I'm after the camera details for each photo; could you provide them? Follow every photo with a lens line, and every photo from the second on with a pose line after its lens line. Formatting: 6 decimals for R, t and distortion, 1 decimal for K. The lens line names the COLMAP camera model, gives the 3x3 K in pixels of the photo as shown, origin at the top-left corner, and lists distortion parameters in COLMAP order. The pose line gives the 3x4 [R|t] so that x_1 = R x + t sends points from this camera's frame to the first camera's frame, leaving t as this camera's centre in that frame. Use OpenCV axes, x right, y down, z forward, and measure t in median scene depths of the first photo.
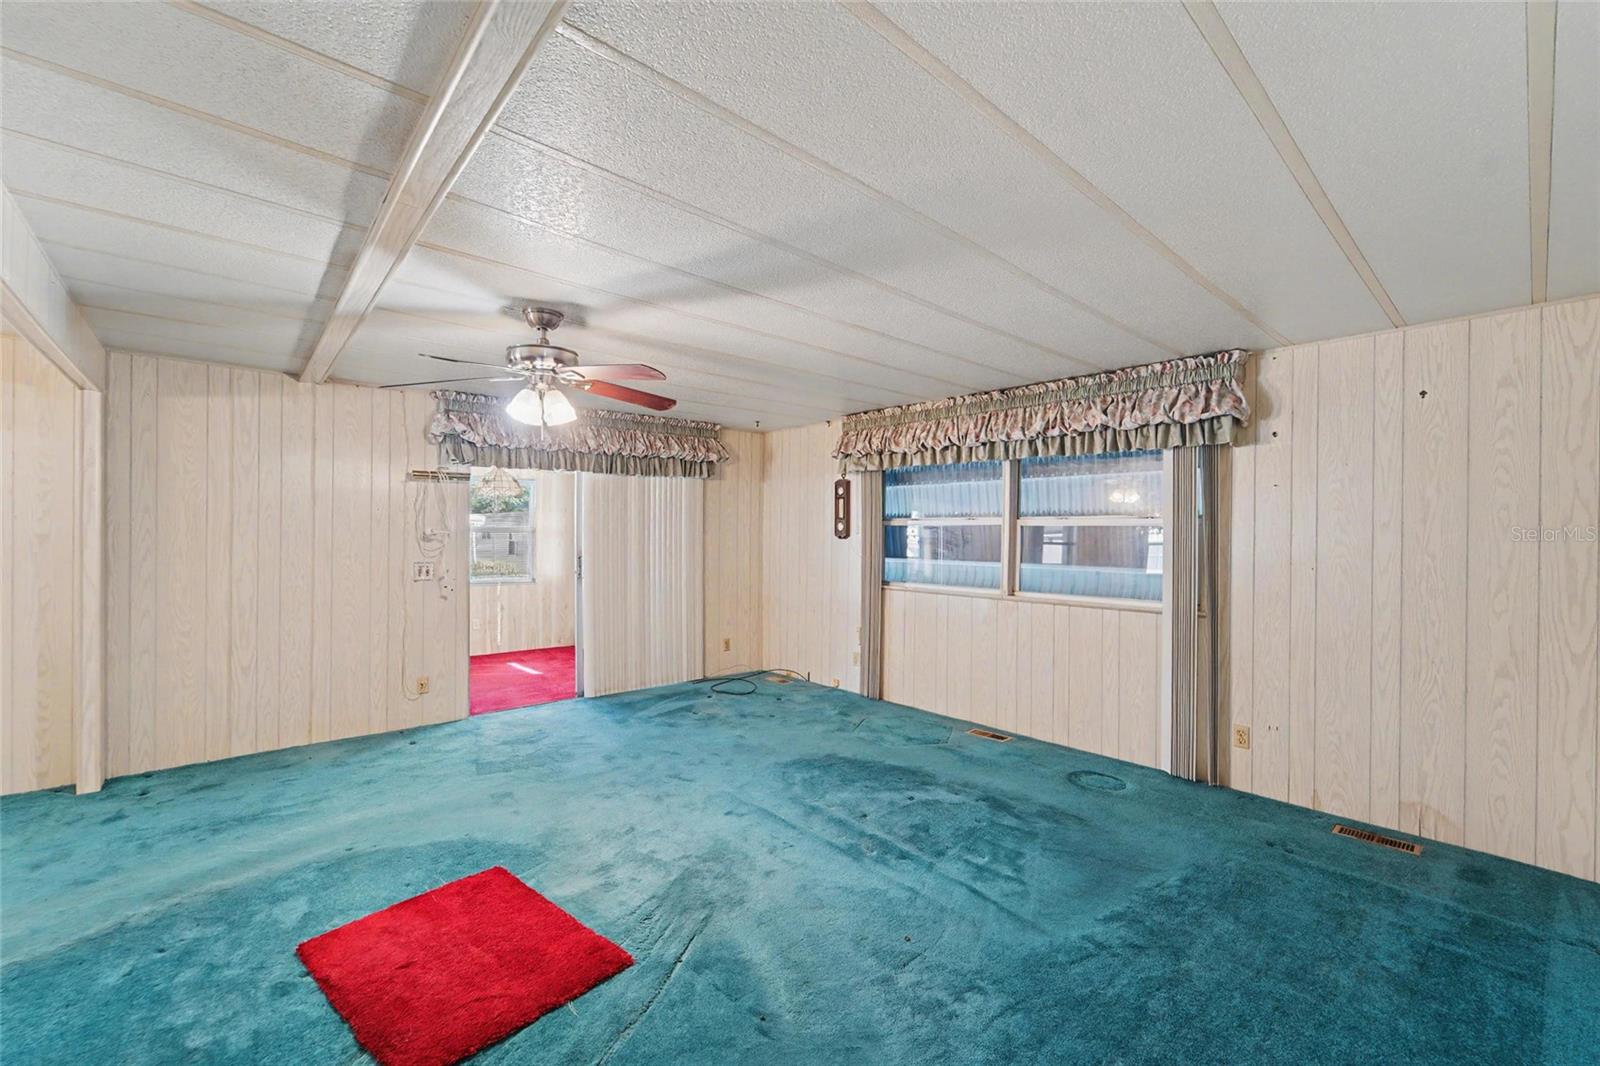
lens RADIAL K [[670.5, 0, 793.4], [0, 670.5, 530.6], [0, 0, 1]] dist [-0.003455, -0.000298]
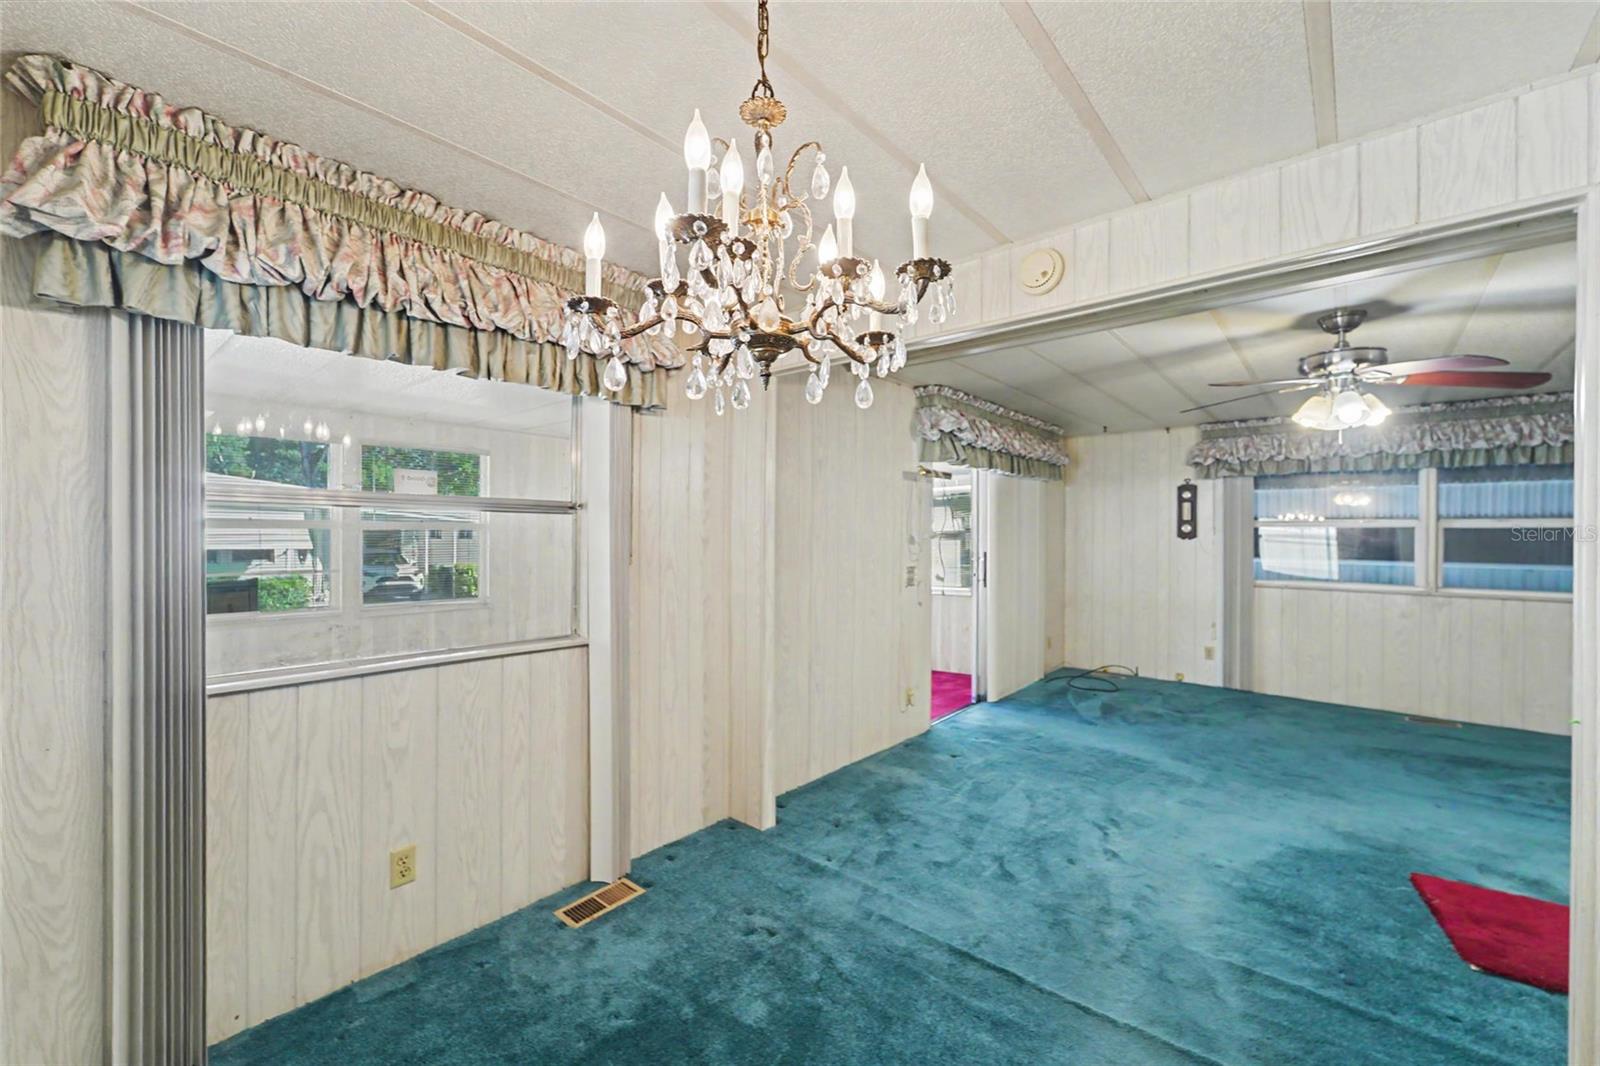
lens RADIAL K [[643.2, 0, 800.0], [0, 643.2, 533.0], [0, 0, 1]] dist [0.001349, 0.000200]
pose [[0.988585, -0.001054, 0.150661, -0.834338], [0.001136, 0.999999, -0.000455, 0.000817], [-0.150660, 0.000621, 0.988585, 0.115052]]
